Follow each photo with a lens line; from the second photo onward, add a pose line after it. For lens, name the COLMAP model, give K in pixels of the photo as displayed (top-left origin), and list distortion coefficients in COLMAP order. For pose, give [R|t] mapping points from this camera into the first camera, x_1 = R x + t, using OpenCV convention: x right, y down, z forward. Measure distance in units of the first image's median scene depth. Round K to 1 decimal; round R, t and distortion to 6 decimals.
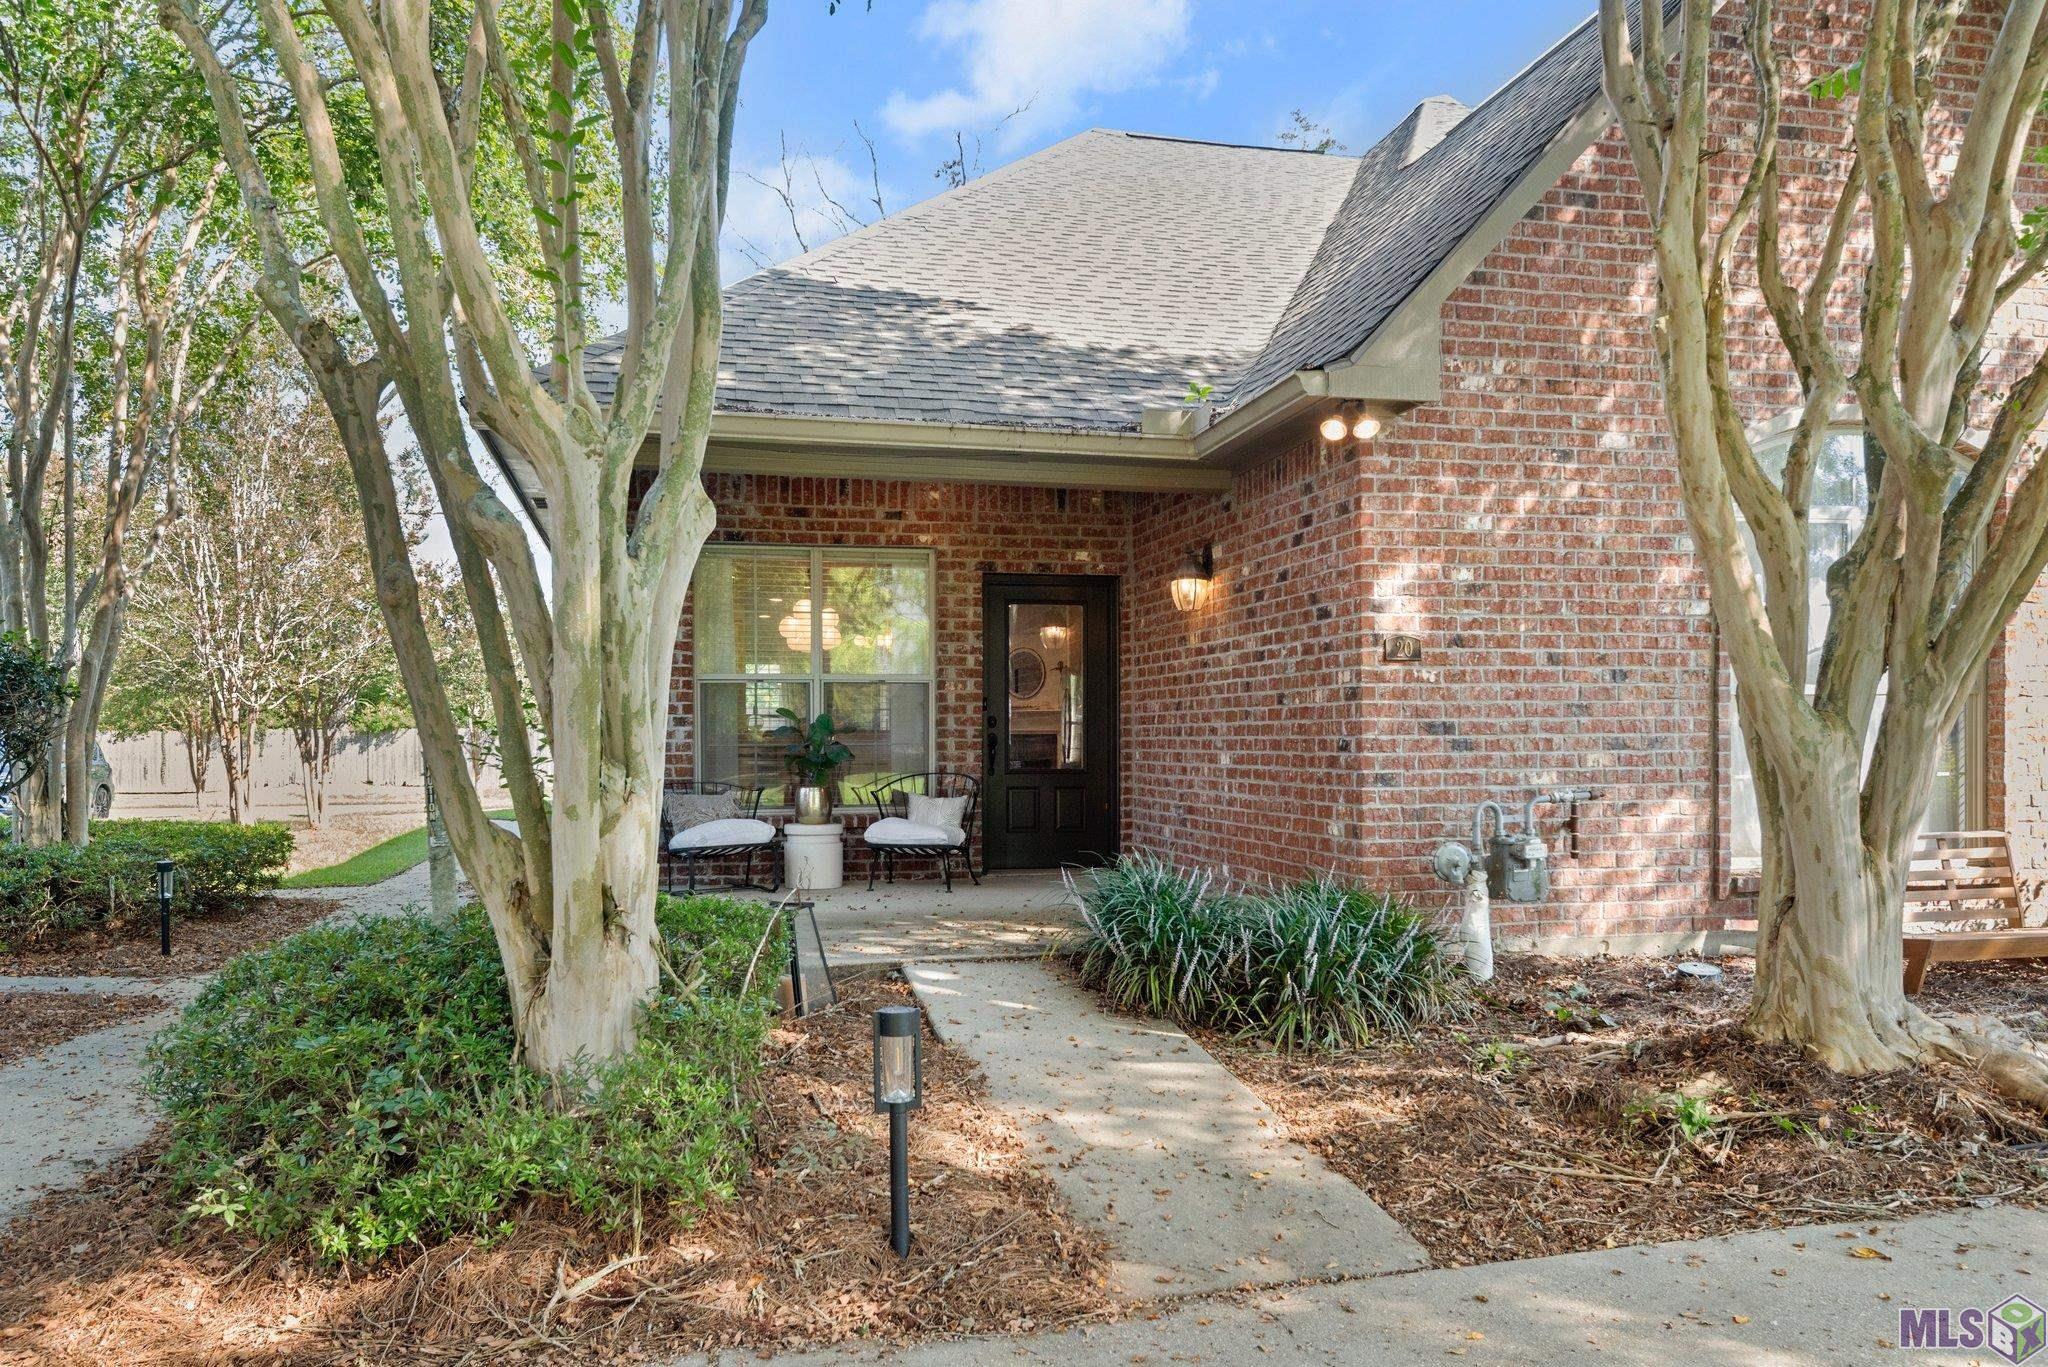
lens RADIAL K [[1516.7, 0, 1016.4], [0, 1516.7, 736.1], [0, 0, 1]] dist [0.002920, 0.000850]
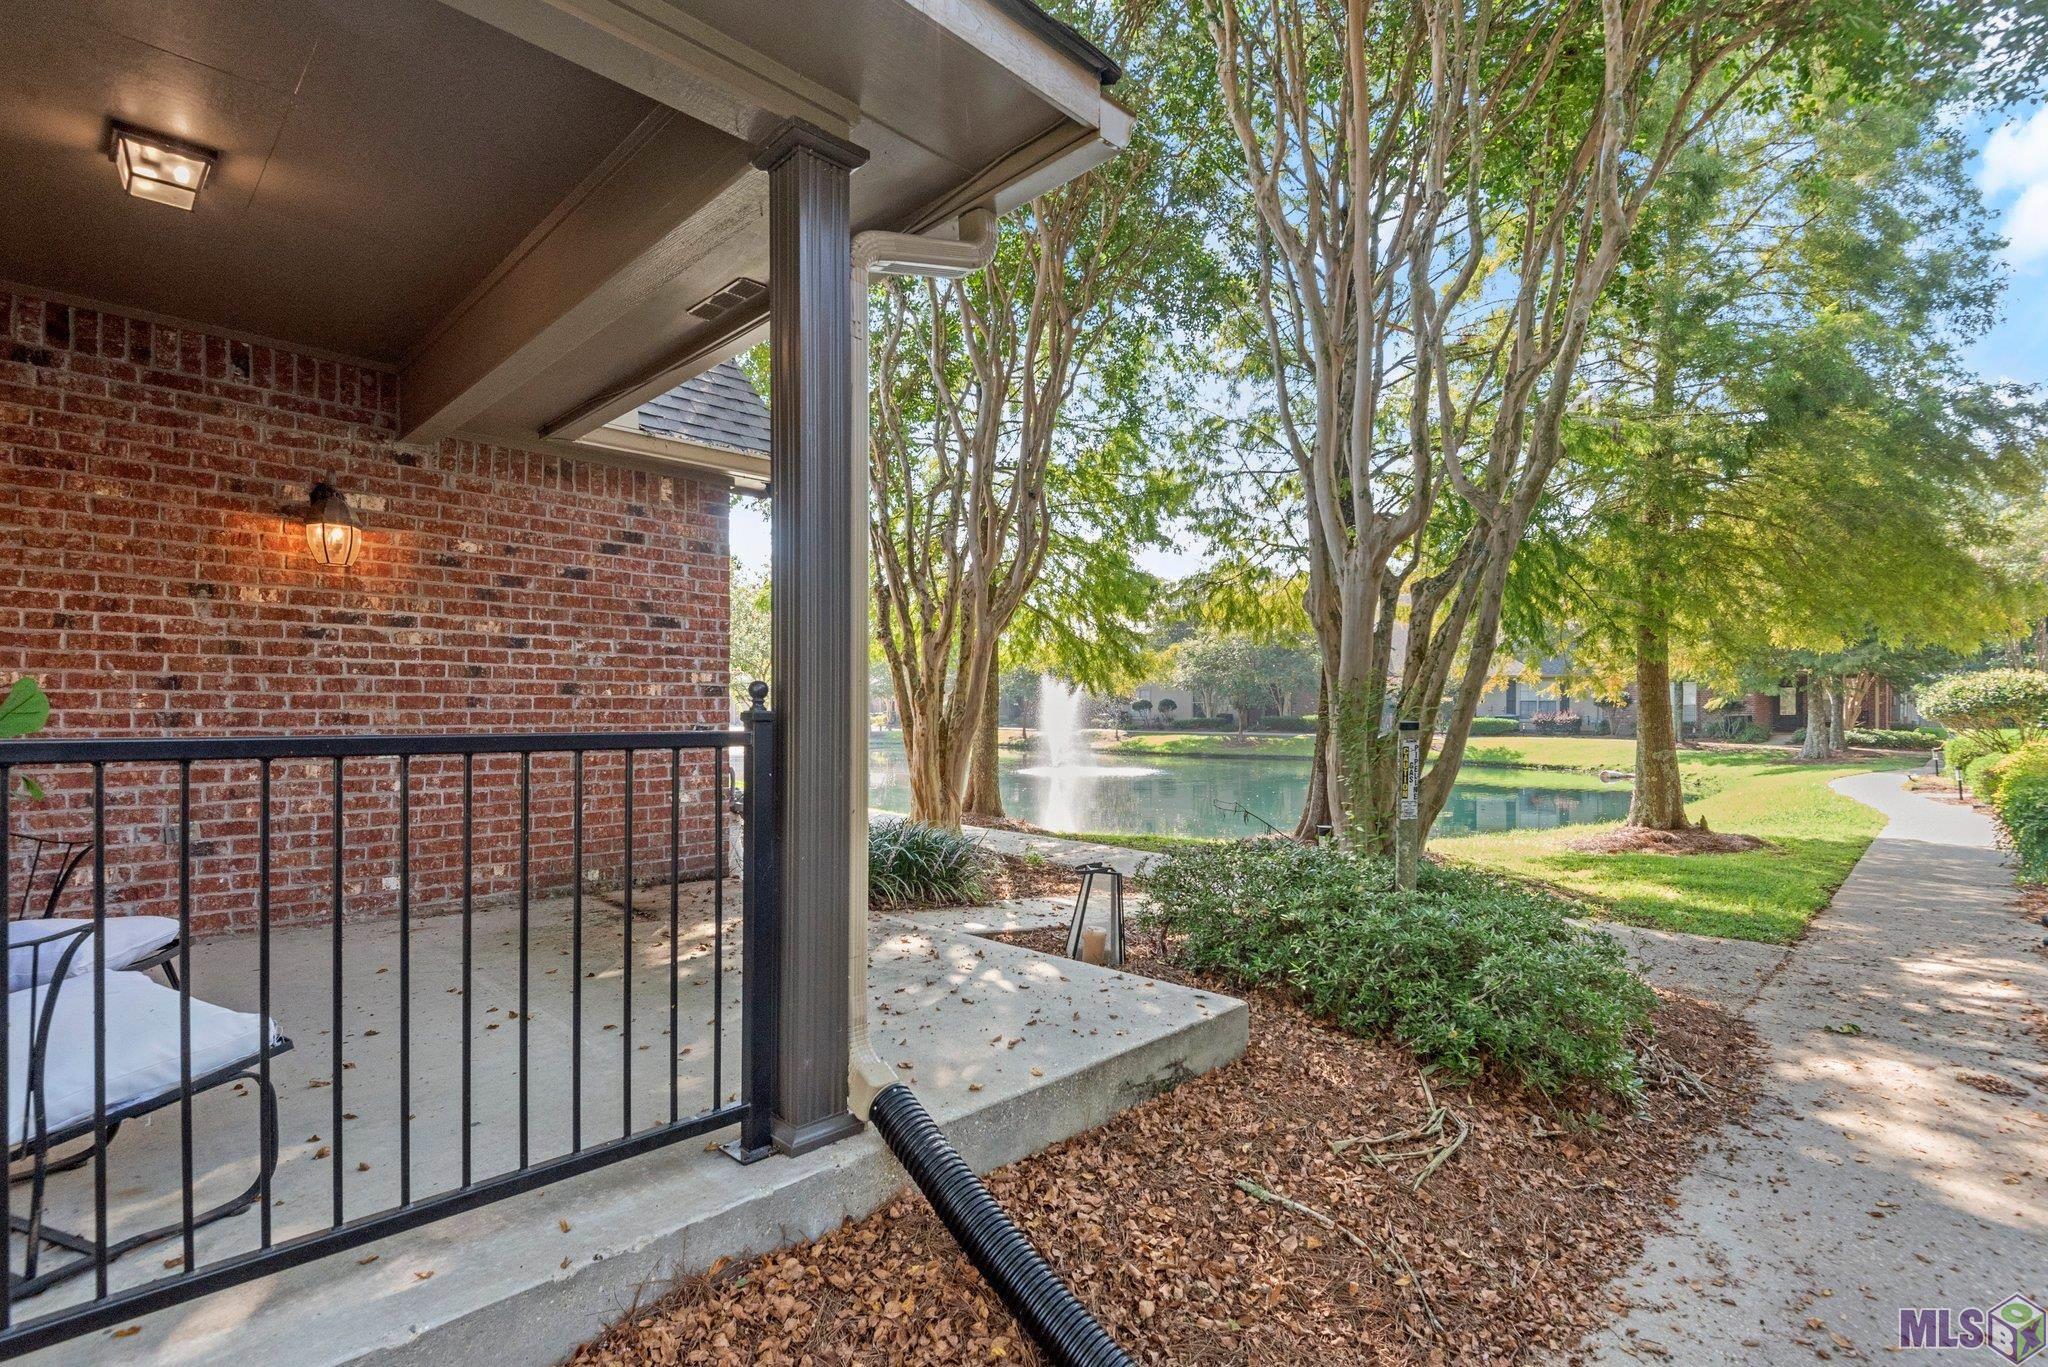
lens RADIAL K [[965.5, 0, 1027.8], [0, 965.5, 700.0], [0, 0, 1]] dist [0.001127, -0.000623]
pose [[-0.543309, 0.005999, 0.839511, -0.442910], [-0.006024, 0.999921, -0.011044, -0.008901], [-0.839511, -0.011057, -0.543230, 0.862111]]
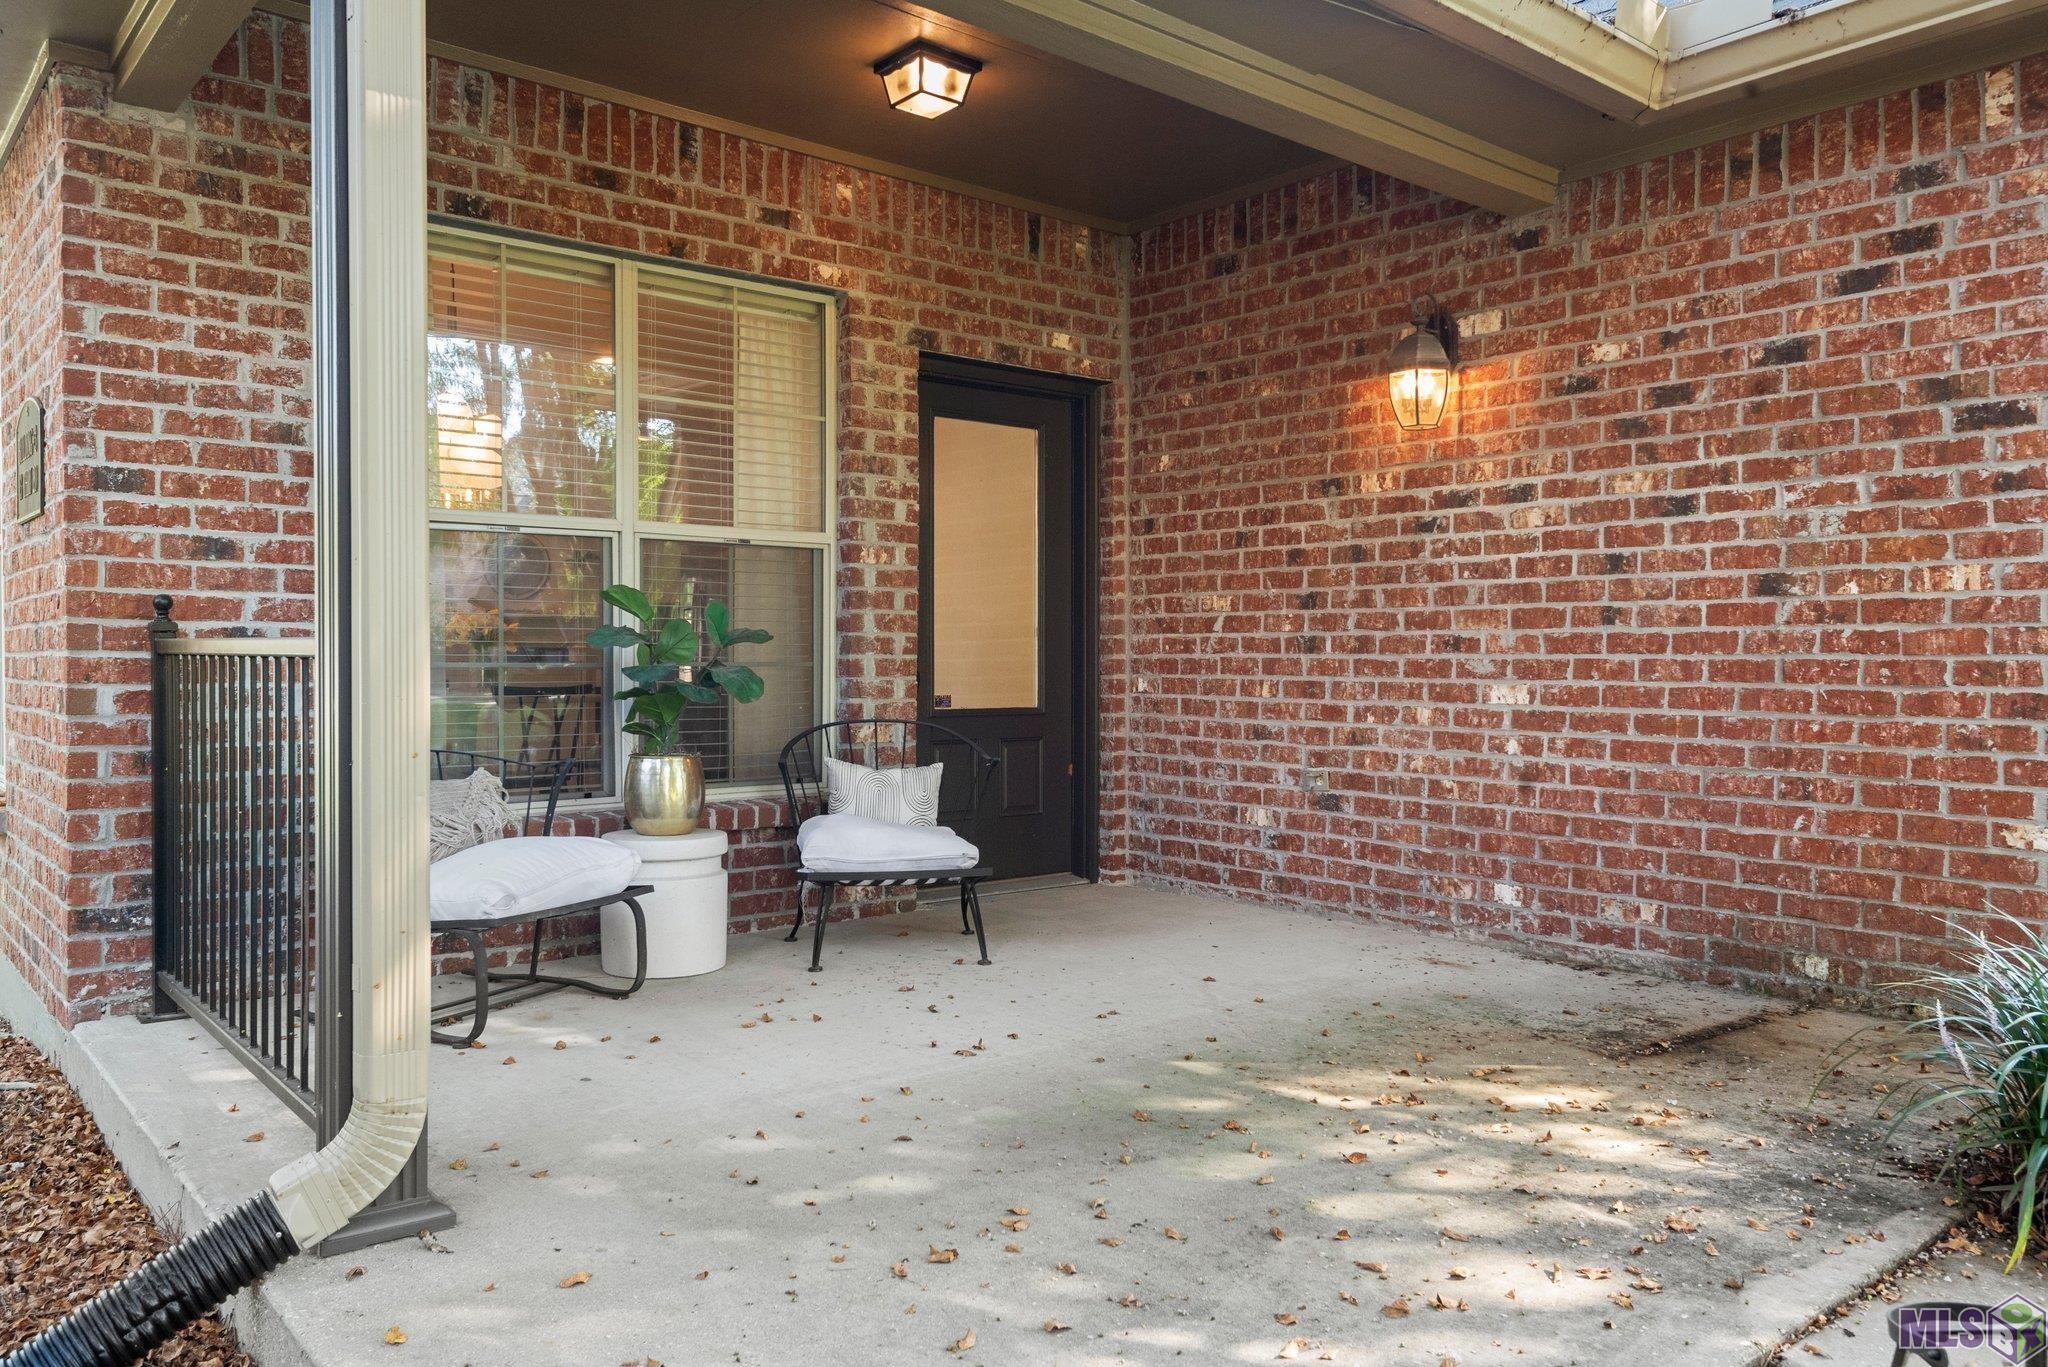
lens RADIAL K [[1458.1, 0, 1024.0], [0, 1458.1, 683.5], [0, 0, 1]] dist [-0.010308, -0.005641]
pose [[0.893475, -0.004291, 0.449093, -0.227130], [-0.006037, 0.999749, 0.021564, 0.000443], [-0.449073, -0.021978, 0.893225, 0.520234]]
